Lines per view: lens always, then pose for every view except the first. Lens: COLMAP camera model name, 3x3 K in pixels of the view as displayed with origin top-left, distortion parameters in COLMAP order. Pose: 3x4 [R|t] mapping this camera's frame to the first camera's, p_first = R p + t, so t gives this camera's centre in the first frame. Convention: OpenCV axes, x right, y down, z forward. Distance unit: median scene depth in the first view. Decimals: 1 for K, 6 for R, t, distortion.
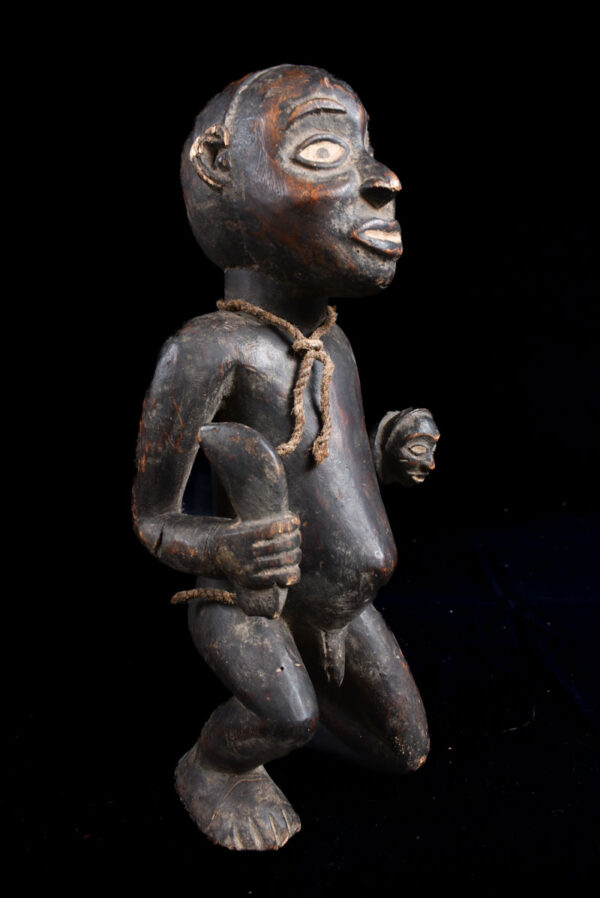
lens RADIAL K [[707.2, 0, 296.1], [0, 707.2, 448.0], [0, 0, 1]] dist [-0.075789, -0.001018]
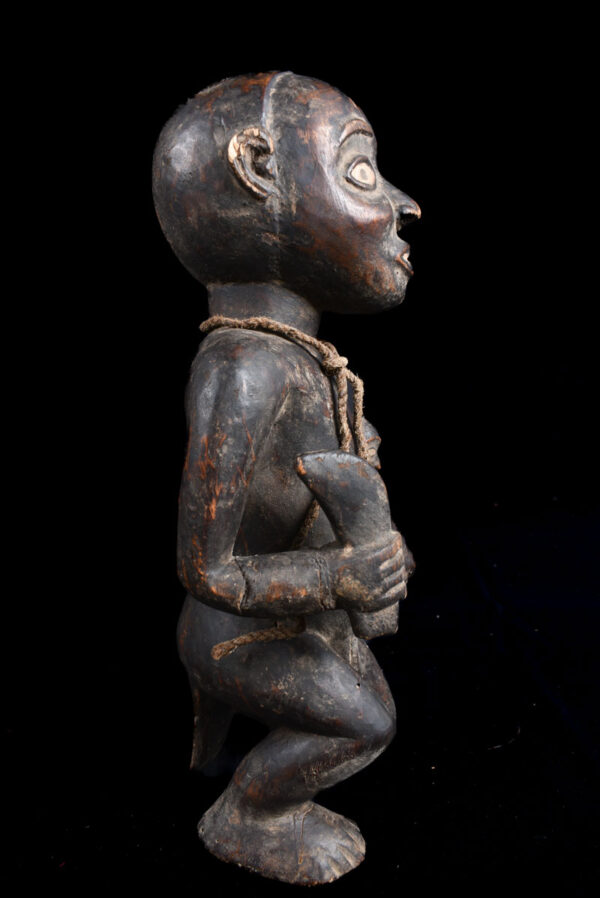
lens RADIAL K [[707.2, 0, 296.6], [0, 707.2, 451.7], [0, 0, 1]] dist [-0.075789, -0.001018]
pose [[0.777137, -0.127770, 0.616225, -0.689710], [0.115804, 0.991486, 0.059535, -0.091009], [-0.618586, 0.025095, 0.785317, 0.262626]]
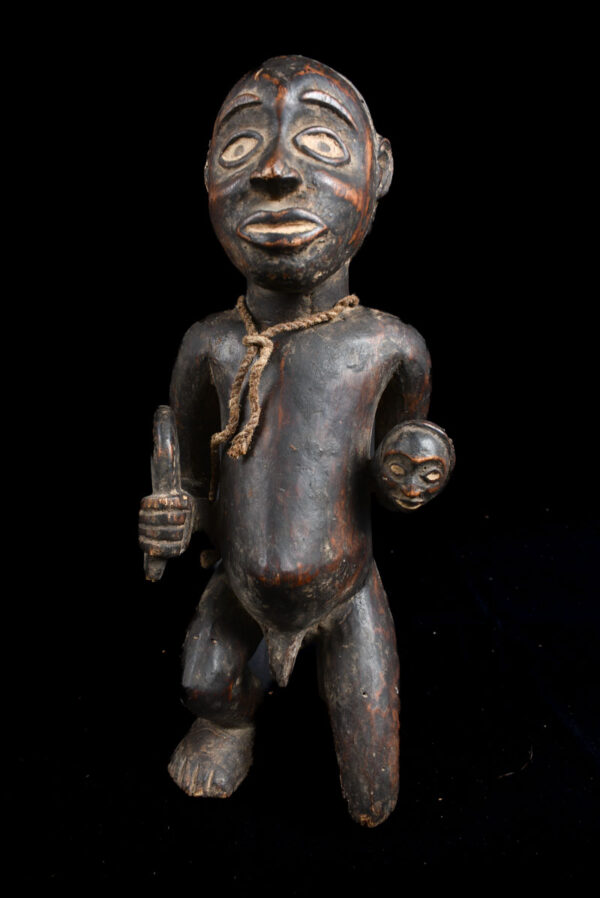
lens RADIAL K [[707.2, 0, 296.3], [0, 707.2, 447.6], [0, 0, 1]] dist [-0.075789, -0.001018]
pose [[0.580520, 0.159975, -0.798376, 0.920243], [-0.131978, 0.986031, 0.101612, -0.110892], [0.803479, 0.046380, 0.593524, 0.474642]]
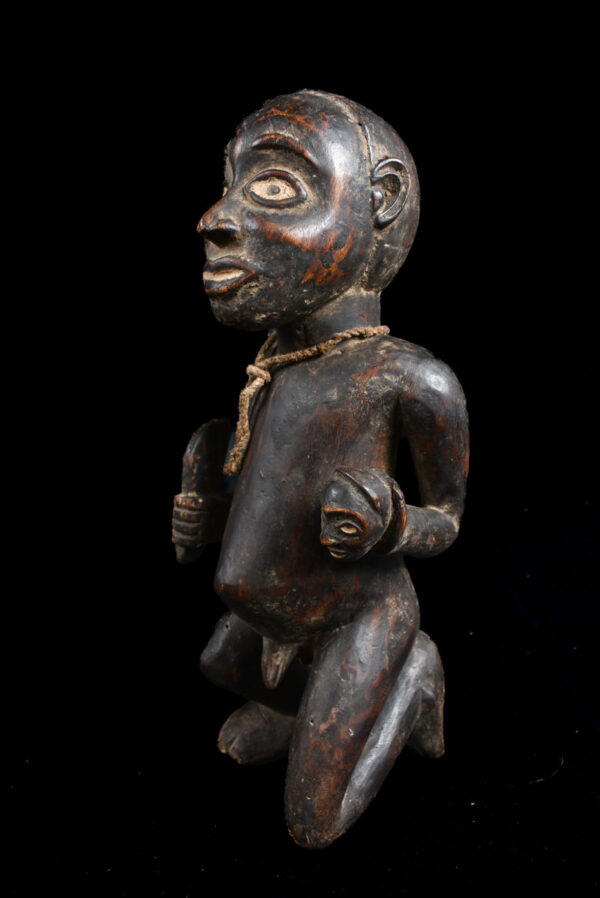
lens RADIAL K [[707.2, 0, 303.0], [0, 707.2, 449.0], [0, 0, 1]] dist [-0.075789, -0.001018]
pose [[-0.099200, 0.249413, -0.963303, 1.136568], [-0.138293, 0.955227, 0.261564, -0.338013], [0.985411, 0.159165, -0.060266, 1.200120]]
